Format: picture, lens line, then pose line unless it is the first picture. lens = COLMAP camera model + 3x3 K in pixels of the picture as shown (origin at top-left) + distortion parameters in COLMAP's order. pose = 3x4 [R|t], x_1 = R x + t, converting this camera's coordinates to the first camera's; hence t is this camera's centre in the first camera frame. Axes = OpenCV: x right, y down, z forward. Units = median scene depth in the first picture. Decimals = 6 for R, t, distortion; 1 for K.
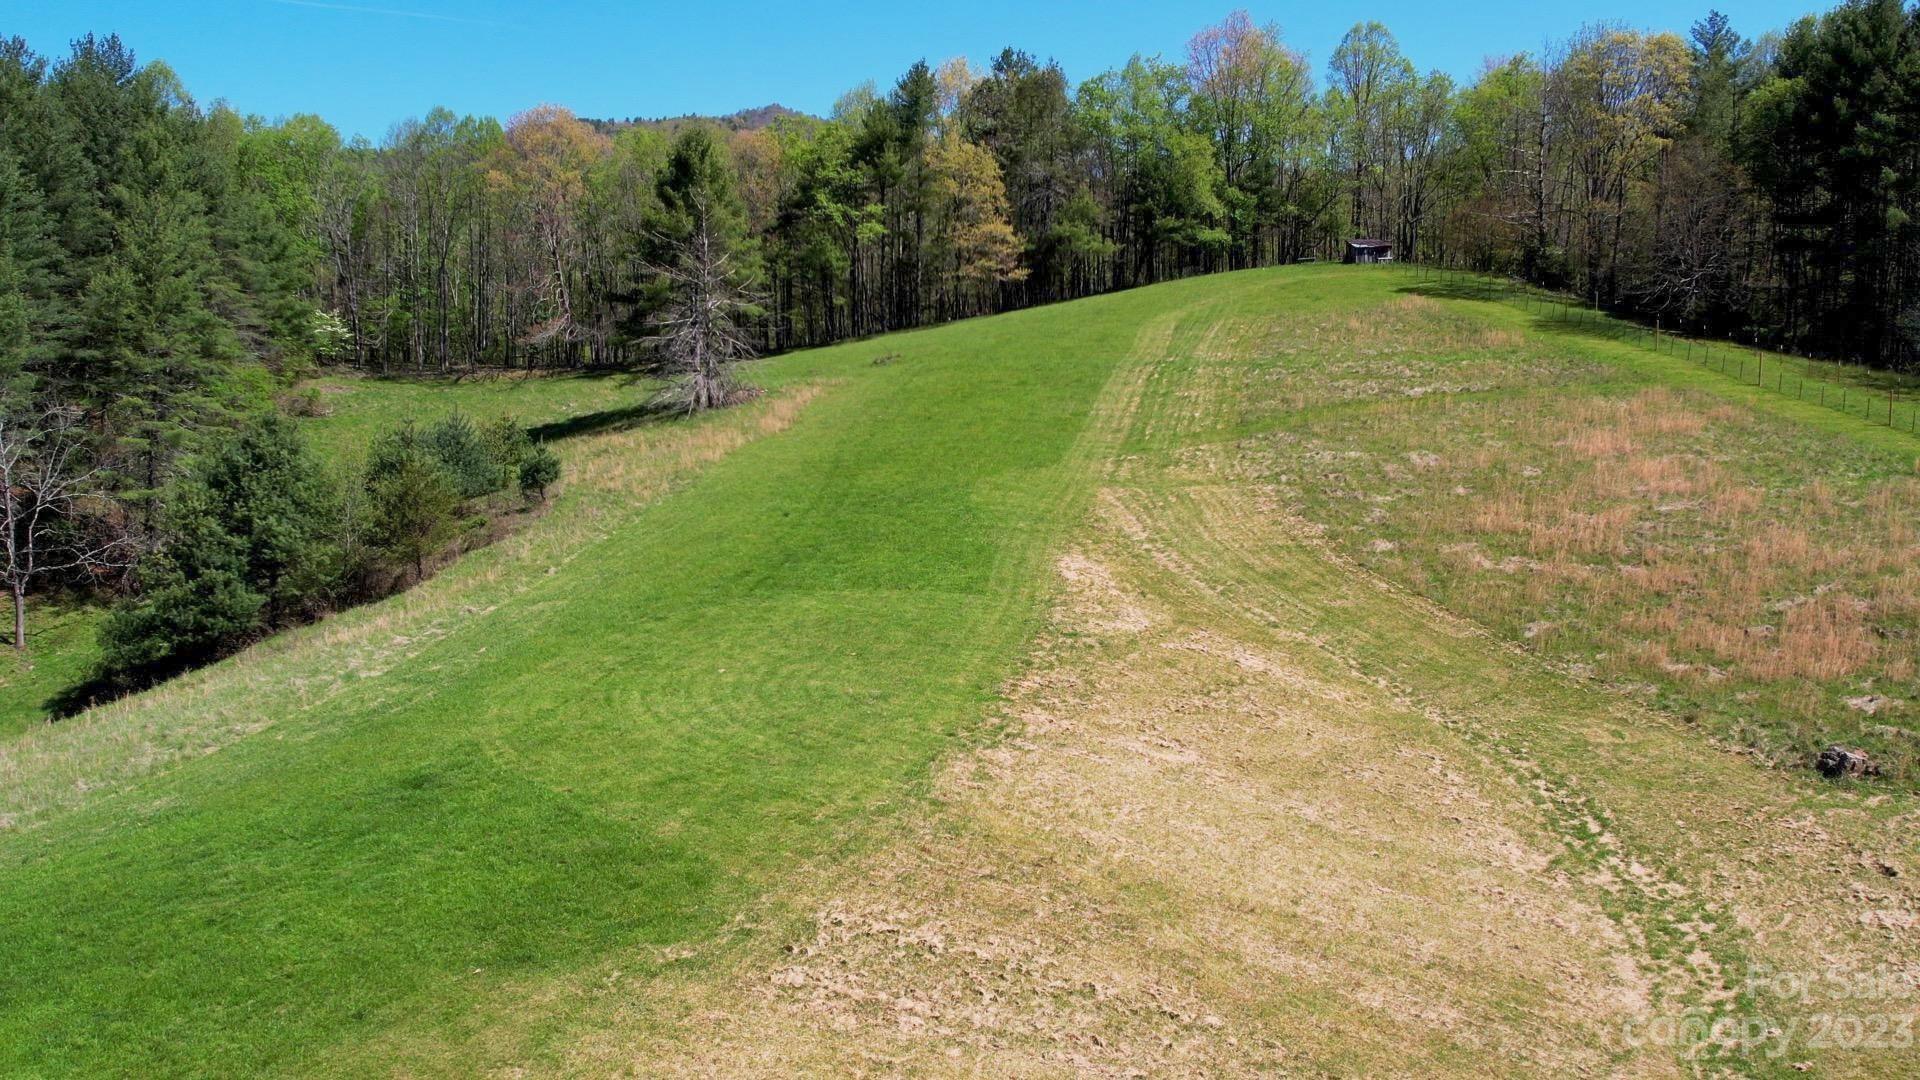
lens RADIAL K [[1693.5, 0, 957.7], [0, 1693.5, 542.6], [0, 0, 1]] dist [-0.001606, -0.003002]
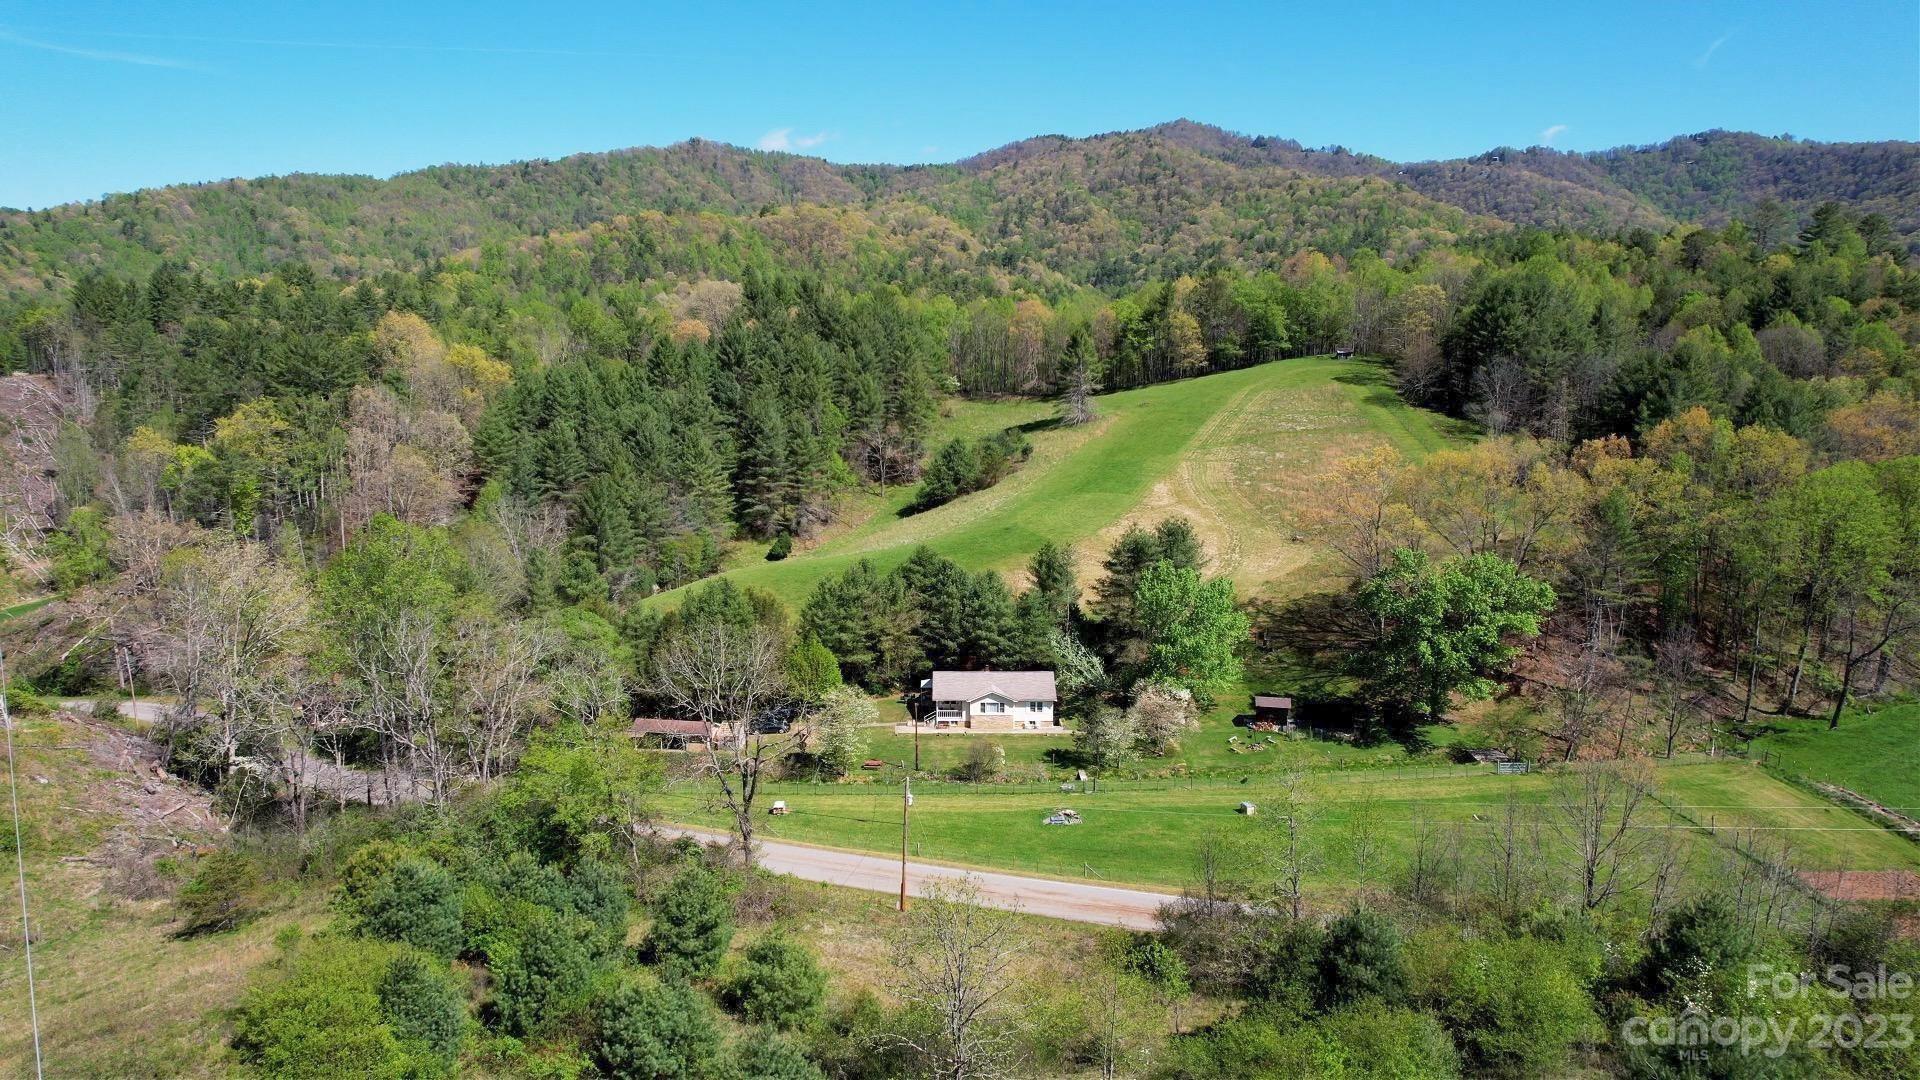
lens RADIAL K [[1693.5, 0, 959.5], [0, 1693.5, 538.6], [0, 0, 1]] dist [-0.001606, -0.003002]
pose [[0.962989, 0.035642, -0.267174, 0.385729], [-0.010828, 0.995534, 0.093780, -0.131405], [0.269324, -0.087416, 0.959074, -1.661179]]
